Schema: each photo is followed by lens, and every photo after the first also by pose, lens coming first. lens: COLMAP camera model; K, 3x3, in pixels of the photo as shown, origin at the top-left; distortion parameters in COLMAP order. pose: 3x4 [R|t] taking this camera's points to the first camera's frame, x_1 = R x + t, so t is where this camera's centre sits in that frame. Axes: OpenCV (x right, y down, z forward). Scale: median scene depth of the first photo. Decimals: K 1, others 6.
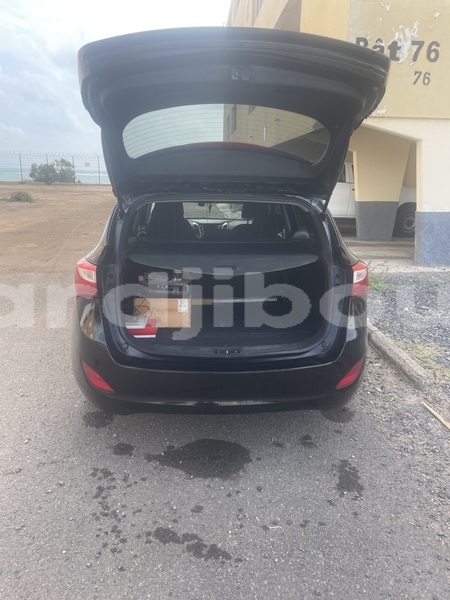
lens RADIAL K [[462.3, 0, 225.1], [0, 462.3, 296.4], [0, 0, 1]] dist [-0.004472, -0.014984]
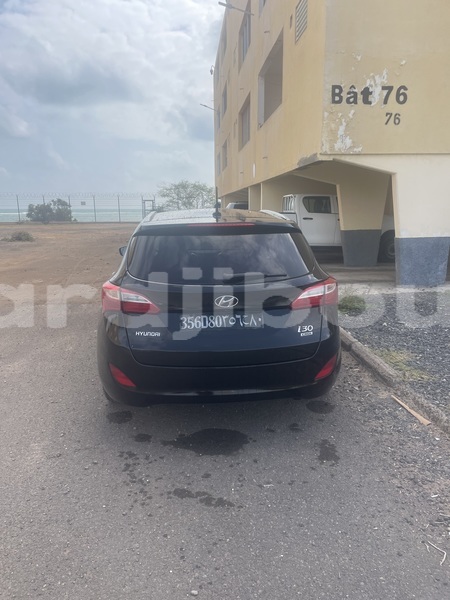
lens RADIAL K [[462.3, 0, 224.5], [0, 462.3, 302.4], [0, 0, 1]] dist [-0.004472, -0.014984]
pose [[0.999438, -0.032508, 0.008125, -0.004590], [0.032923, 0.997797, -0.057594, 0.050758], [-0.006235, 0.057829, 0.998307, -0.221618]]
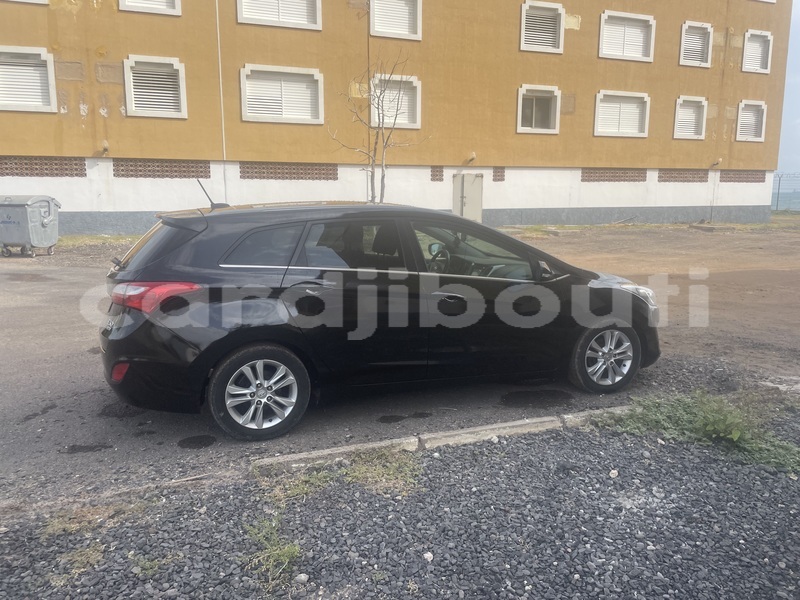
lens RADIAL K [[616.4, 0, 399.8], [0, 616.4, 299.0], [0, 0, 1]] dist [-0.004472, -0.014984]
pose [[0.275730, 0.149468, -0.949543, 1.740392], [-0.230042, 0.969392, 0.085792, -0.281293], [0.933303, 0.194779, 0.301674, 1.062222]]
